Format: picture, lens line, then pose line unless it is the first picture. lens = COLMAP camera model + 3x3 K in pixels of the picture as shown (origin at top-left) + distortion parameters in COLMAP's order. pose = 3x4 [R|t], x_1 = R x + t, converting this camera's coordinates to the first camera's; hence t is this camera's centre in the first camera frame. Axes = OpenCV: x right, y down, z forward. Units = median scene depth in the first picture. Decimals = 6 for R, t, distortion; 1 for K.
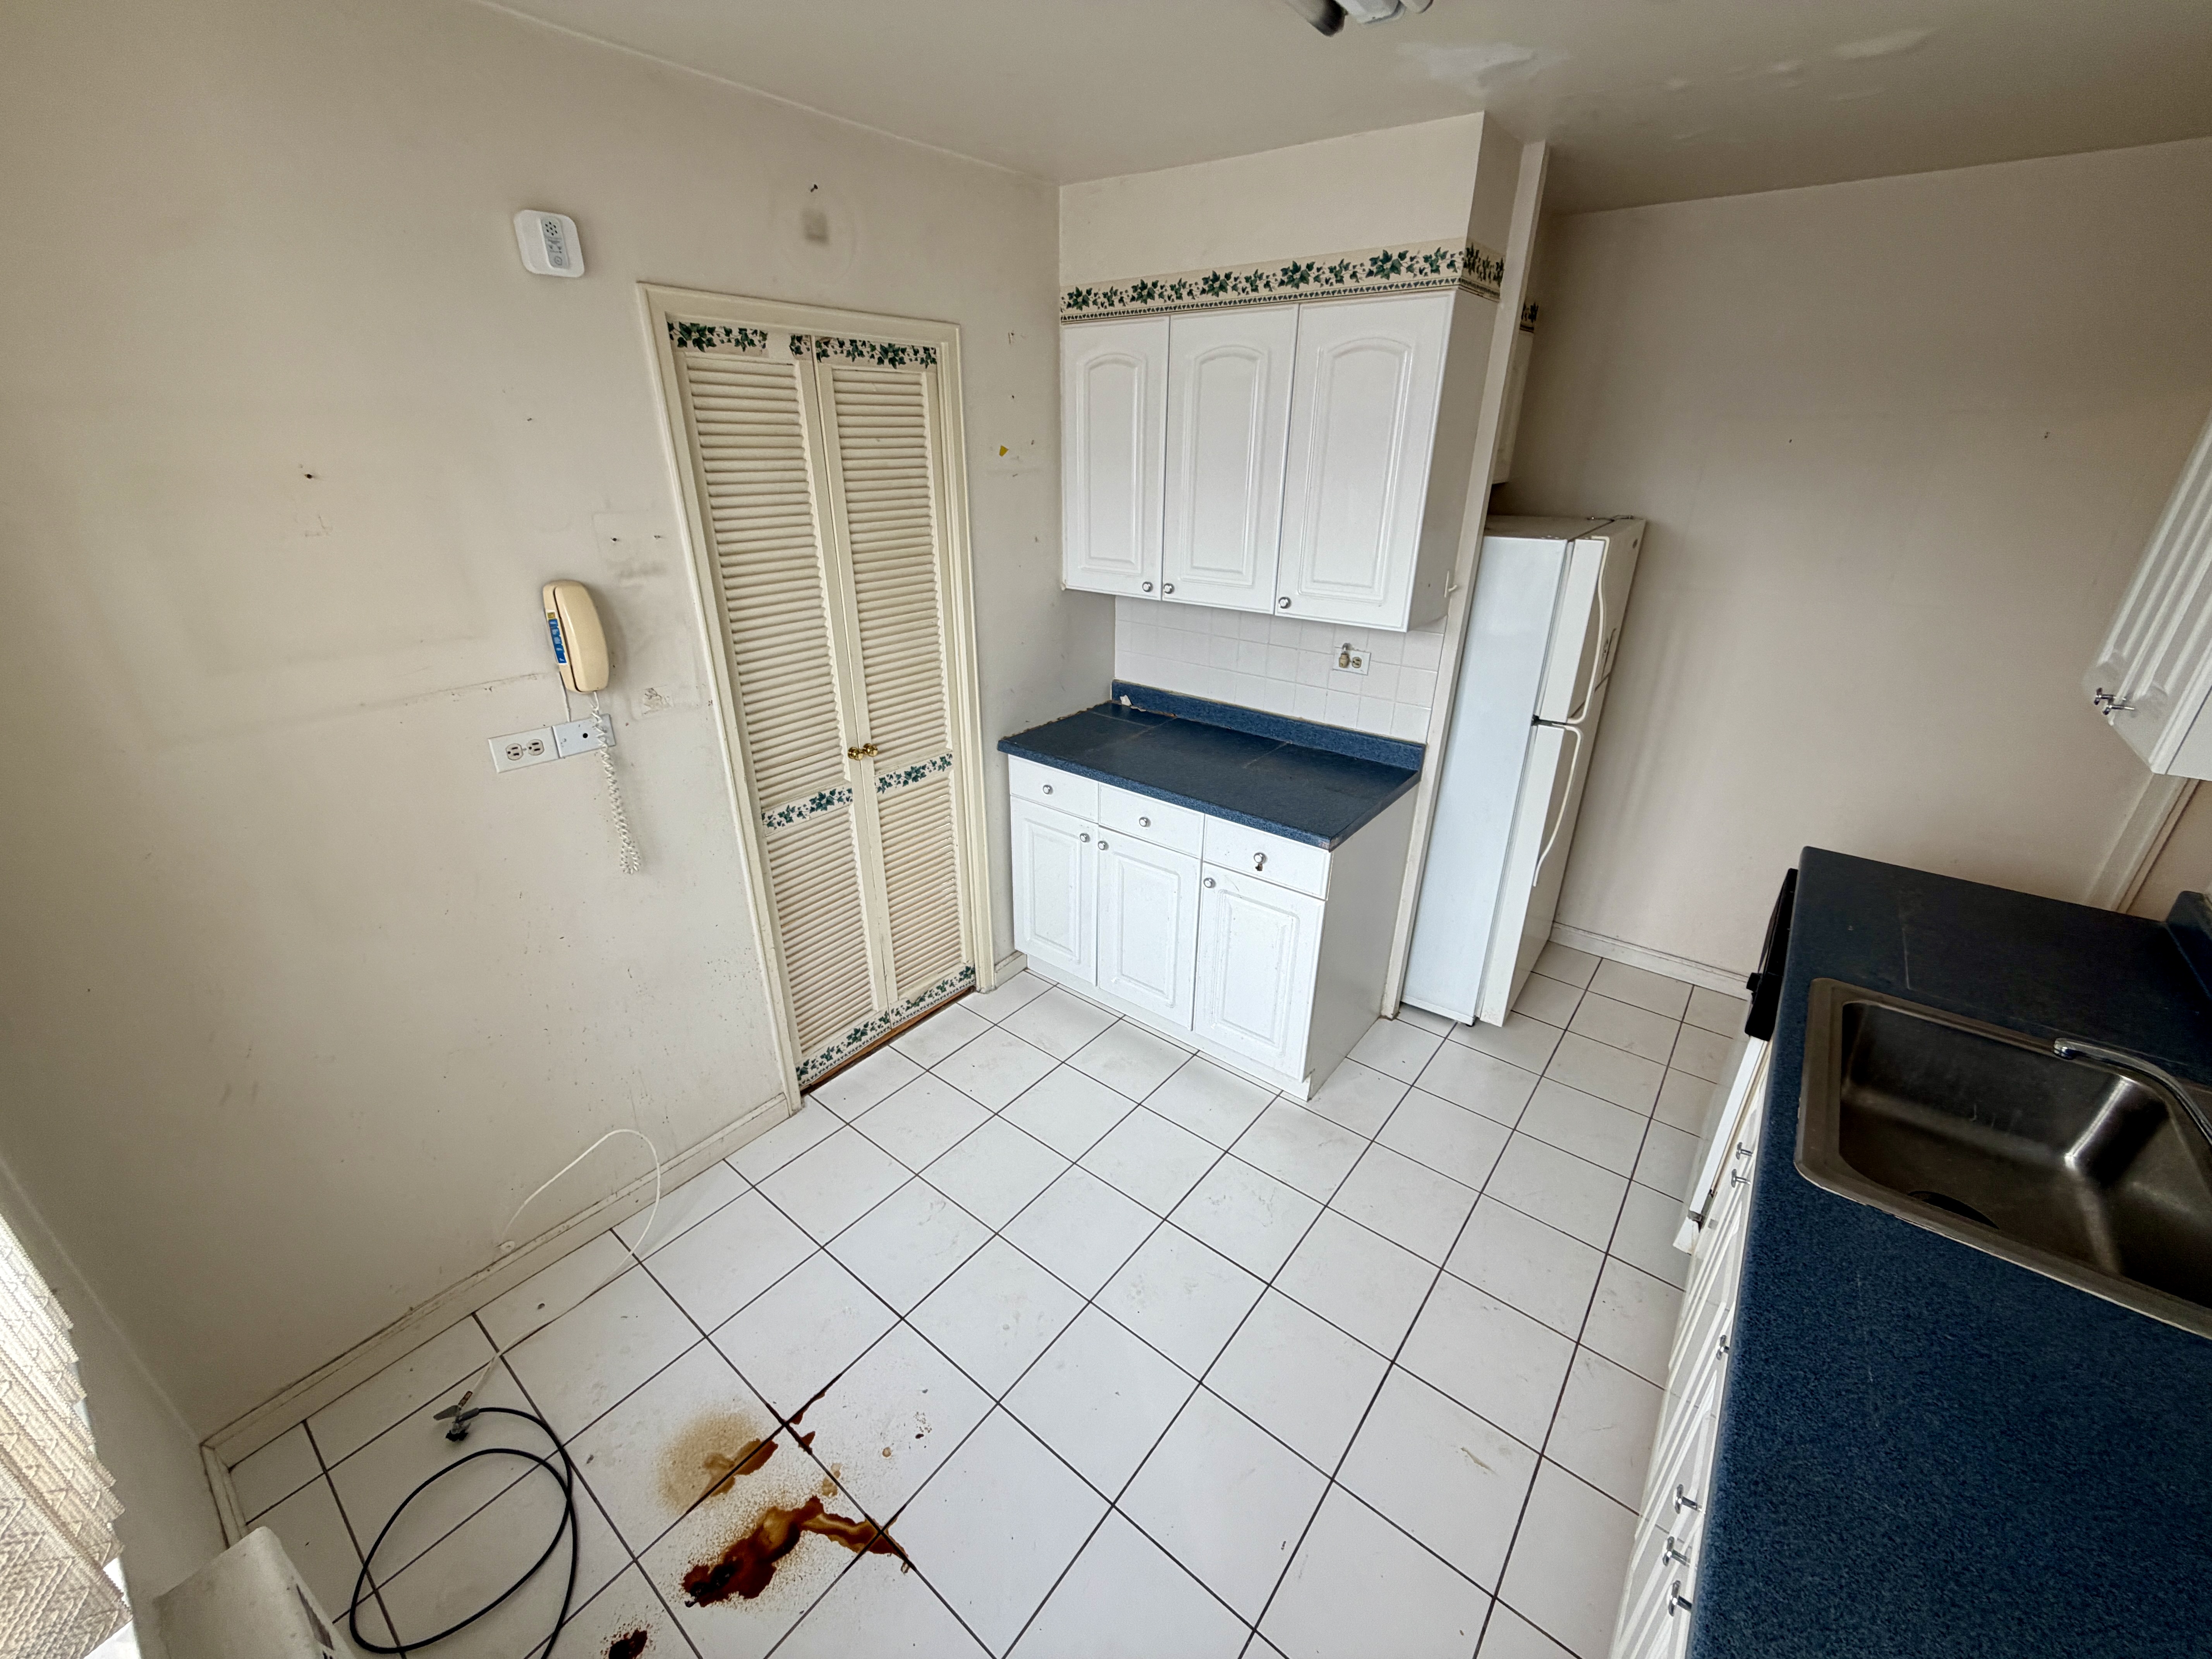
lens RADIAL K [[881.6, 0, 1107.6], [0, 881.6, 817.8], [0, 0, 1]] dist [0.012504, 0.000092]
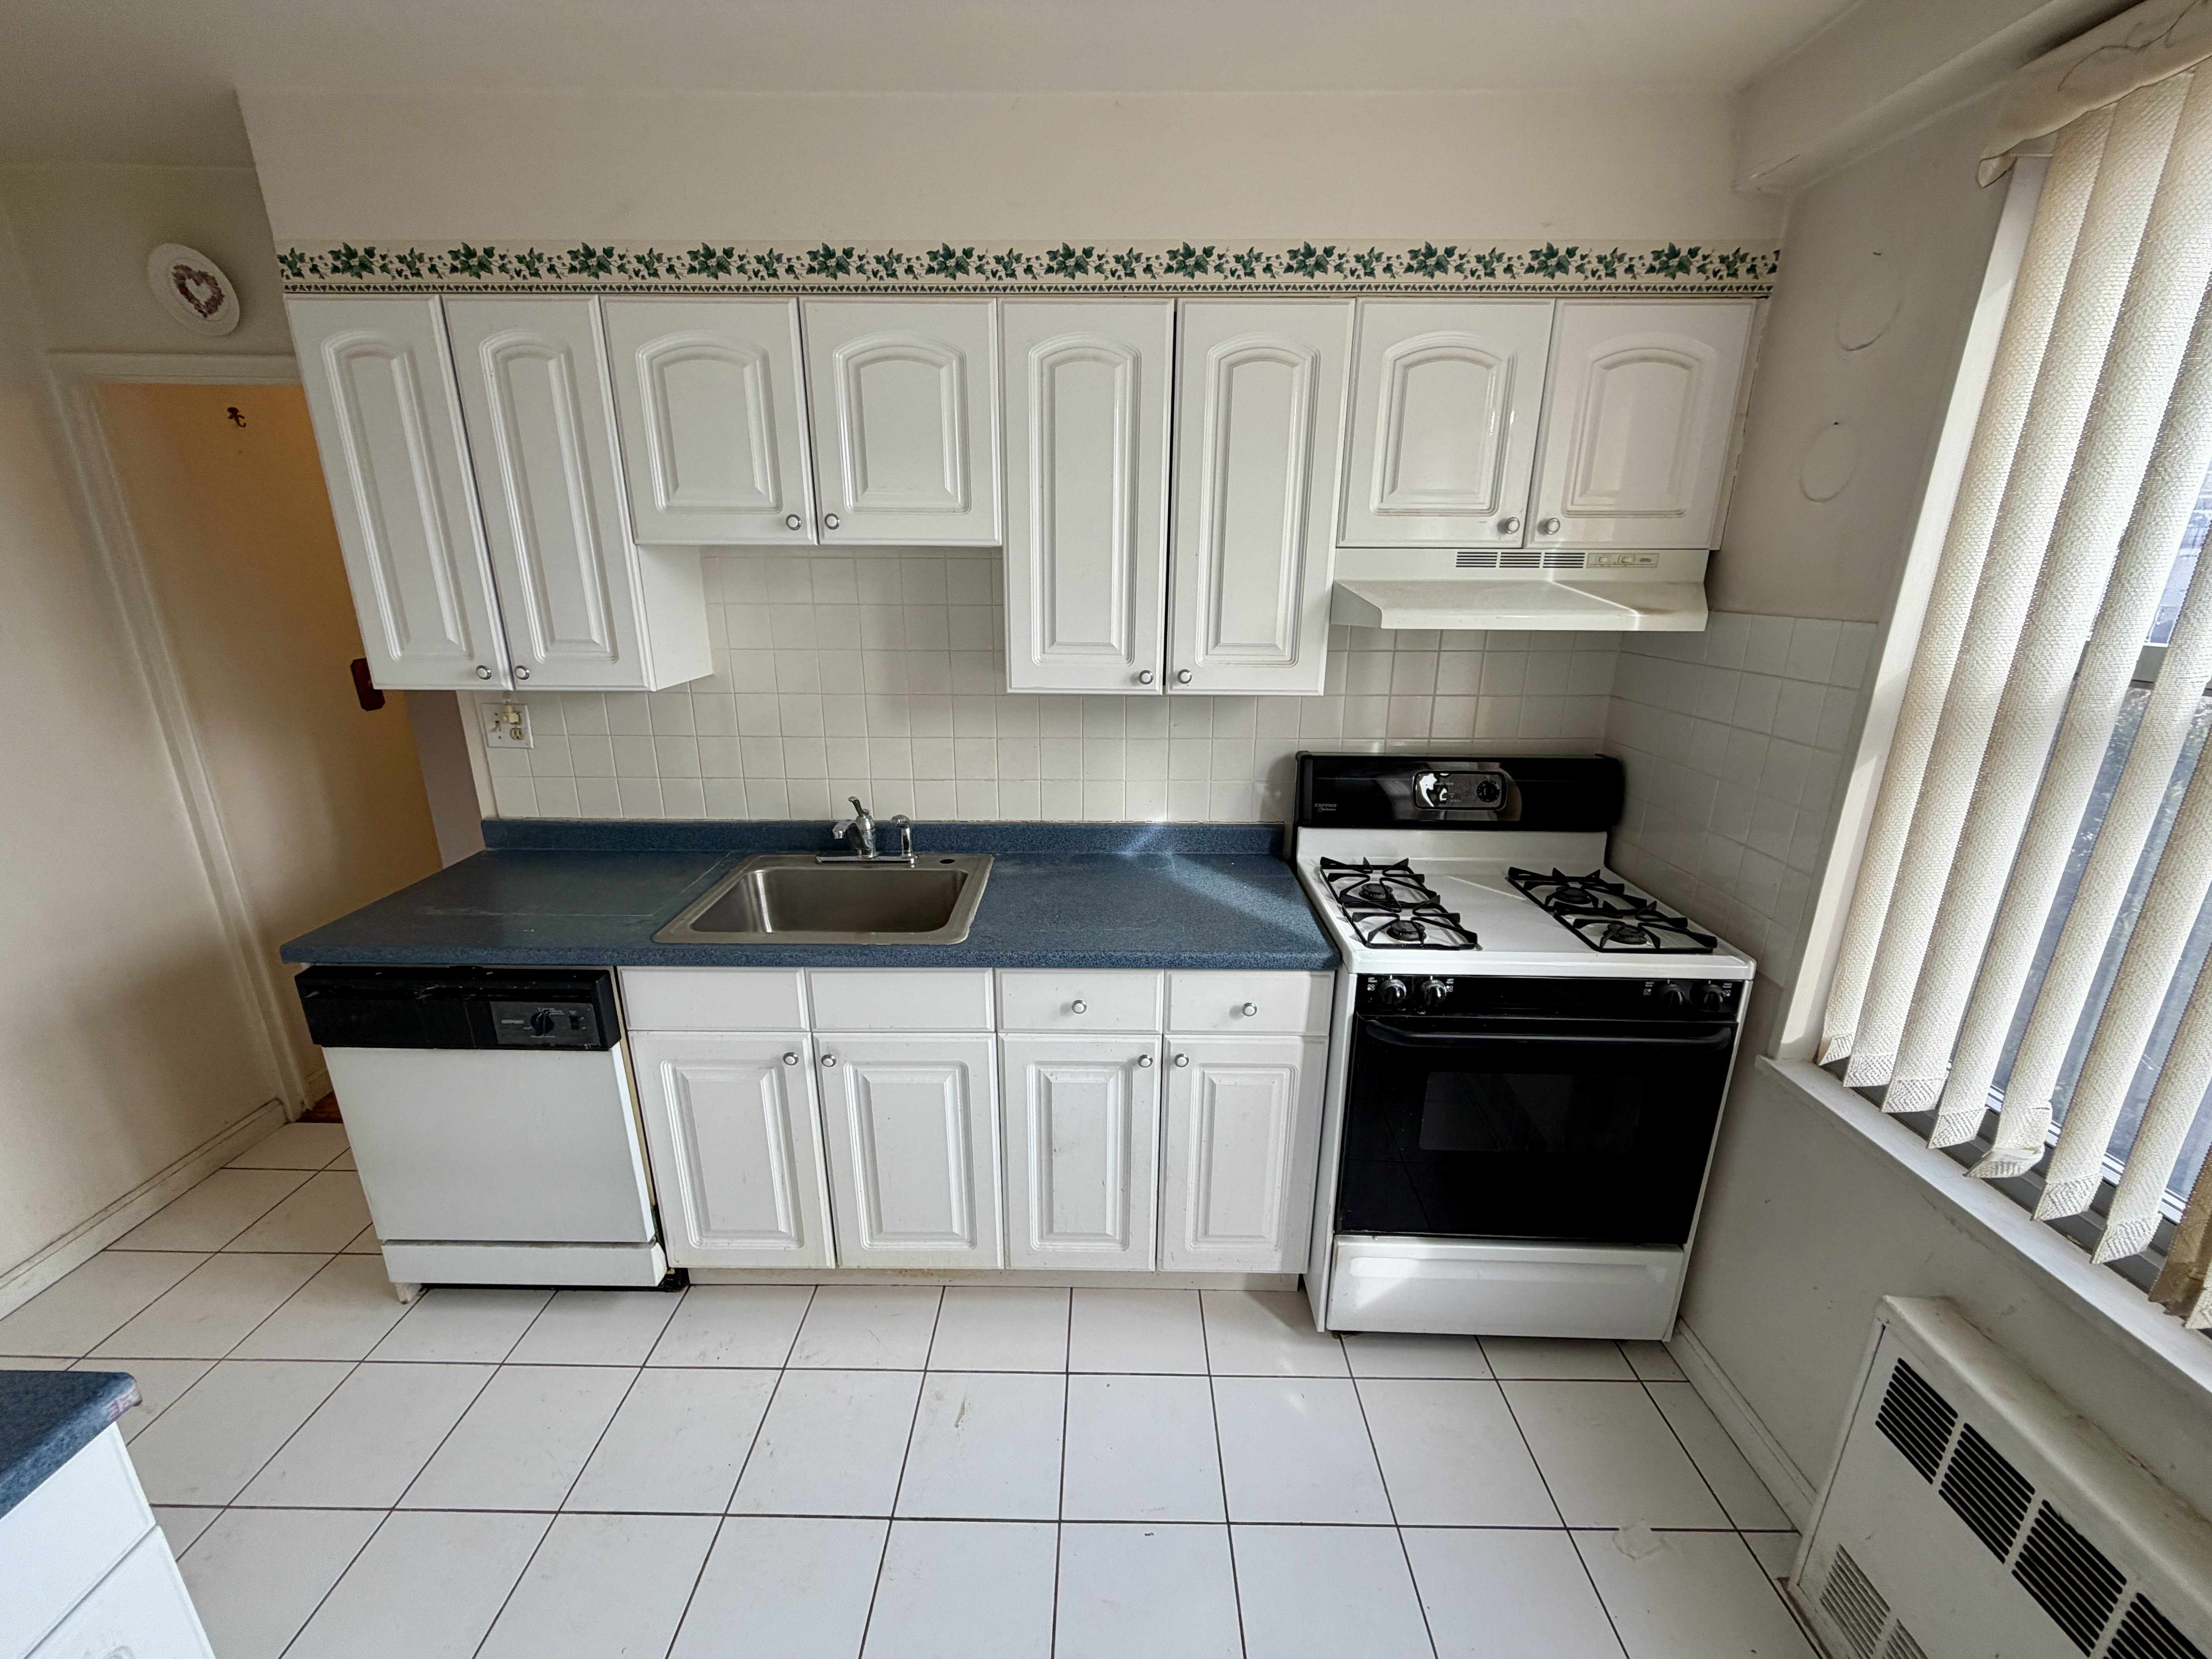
lens RADIAL K [[1063.6, 0, 1105.0], [0, 1063.6, 847.0], [0, 0, 1]] dist [-0.001498, 0.000192]
pose [[0.789822, -0.213371, 0.575025, -0.489836], [0.247366, 0.968722, 0.019690, -0.160897], [-0.561241, 0.126690, 0.817899, 0.360358]]
